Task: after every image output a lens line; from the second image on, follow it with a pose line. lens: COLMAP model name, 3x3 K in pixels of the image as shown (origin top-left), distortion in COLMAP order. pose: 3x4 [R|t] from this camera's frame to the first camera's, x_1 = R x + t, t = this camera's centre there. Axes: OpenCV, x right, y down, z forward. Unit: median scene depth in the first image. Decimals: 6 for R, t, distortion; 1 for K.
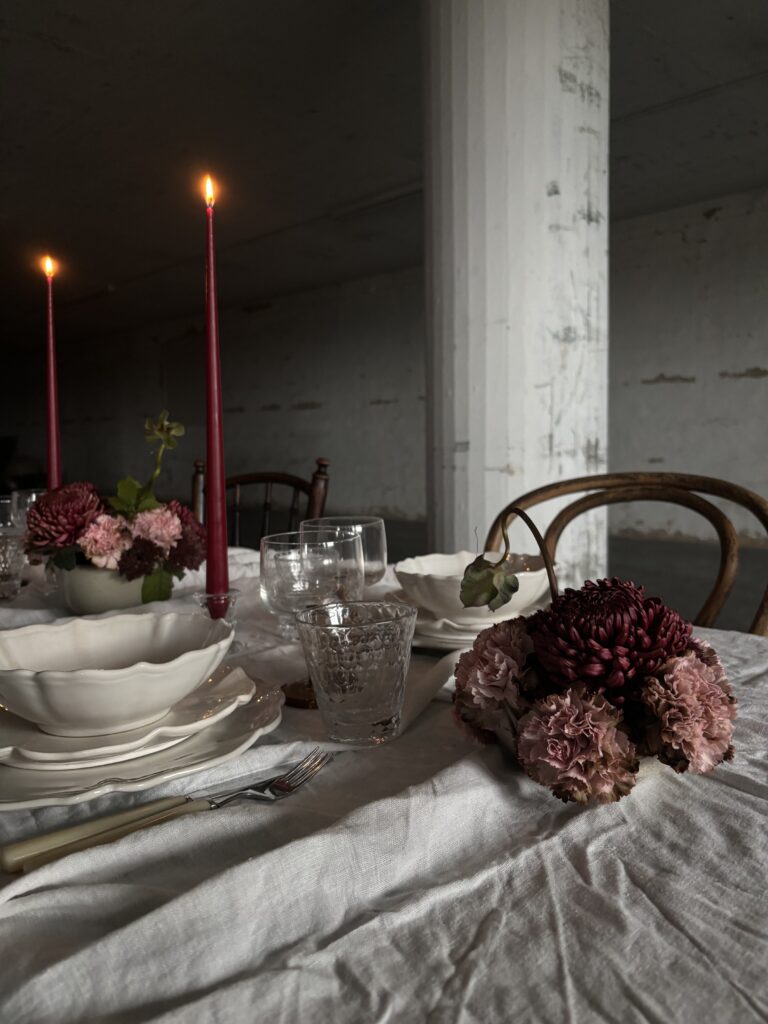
lens RADIAL K [[764.8, 0, 386.0], [0, 764.8, 503.9], [0, 0, 1]] dist [0.005381, 0.008828]
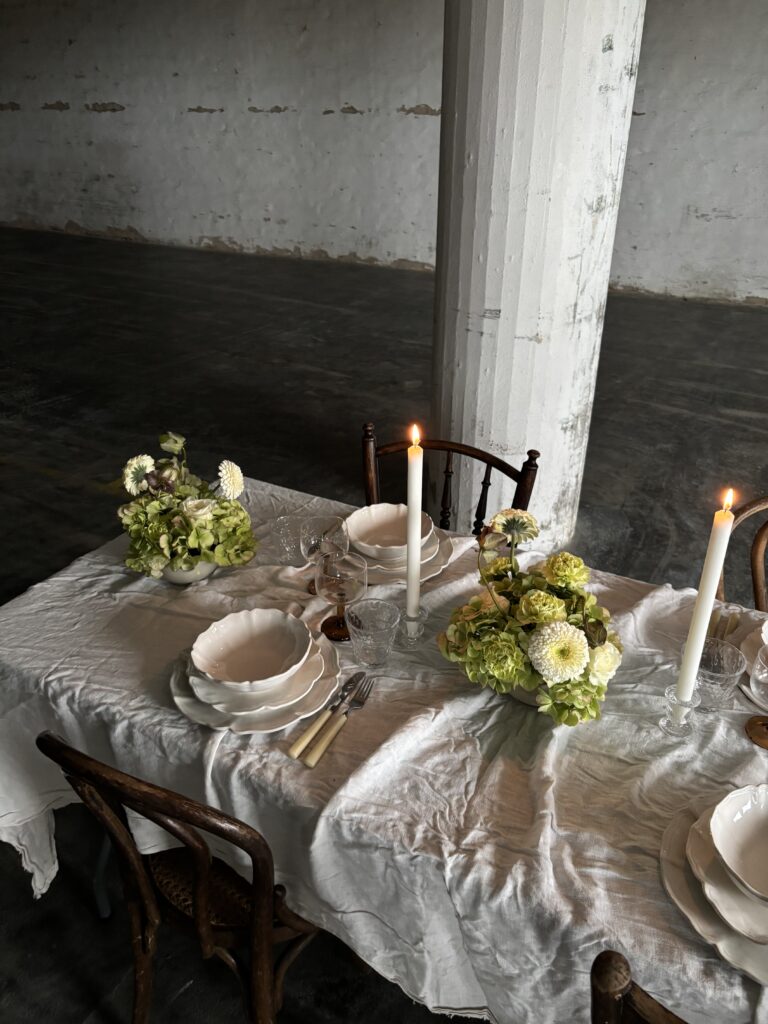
lens RADIAL K [[764.8, 0, 386.6], [0, 764.8, 507.8], [0, 0, 1]] dist [0.005381, 0.008828]
pose [[0.954629, -0.125498, 0.270062, -0.367560], [0.005690, 0.914387, 0.404802, -0.266091], [-0.297743, -0.384899, 0.873614, 0.023820]]
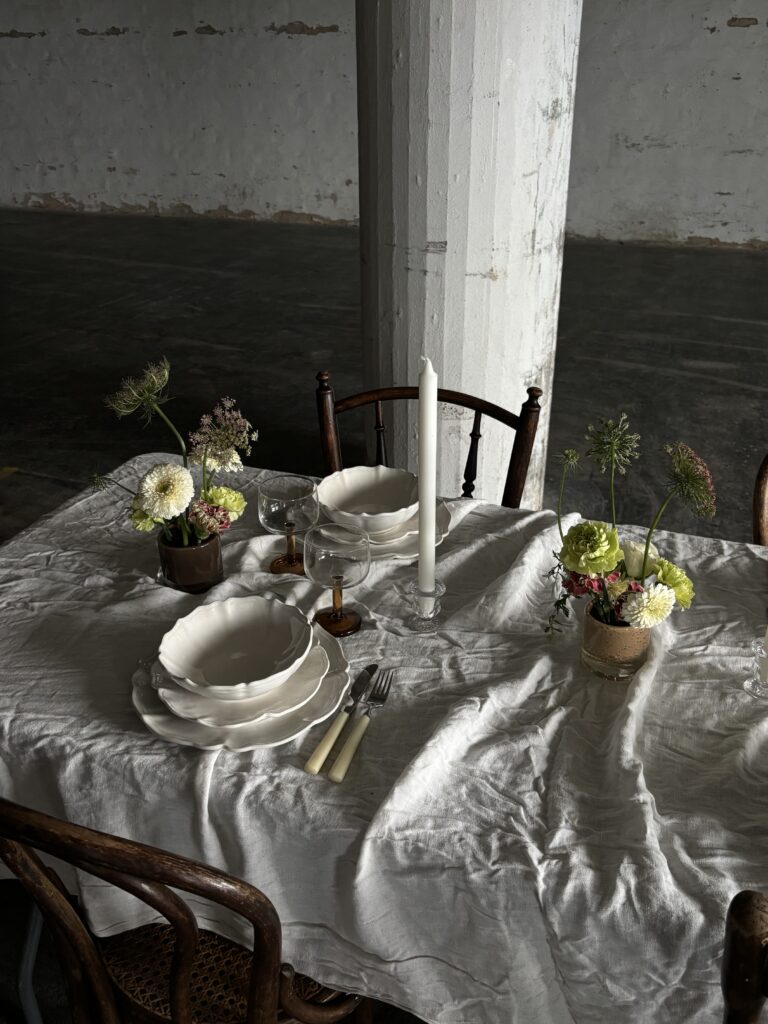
lens RADIAL K [[918.9, 0, 378.4], [0, 918.9, 517.7], [0, 0, 1]] dist [-0.004091, 0.031684]
pose [[0.903400, -0.197510, 0.380602, -0.429476], [0.029845, 0.914411, 0.403686, -0.223938], [-0.427759, -0.353331, 0.831974, 0.056943]]
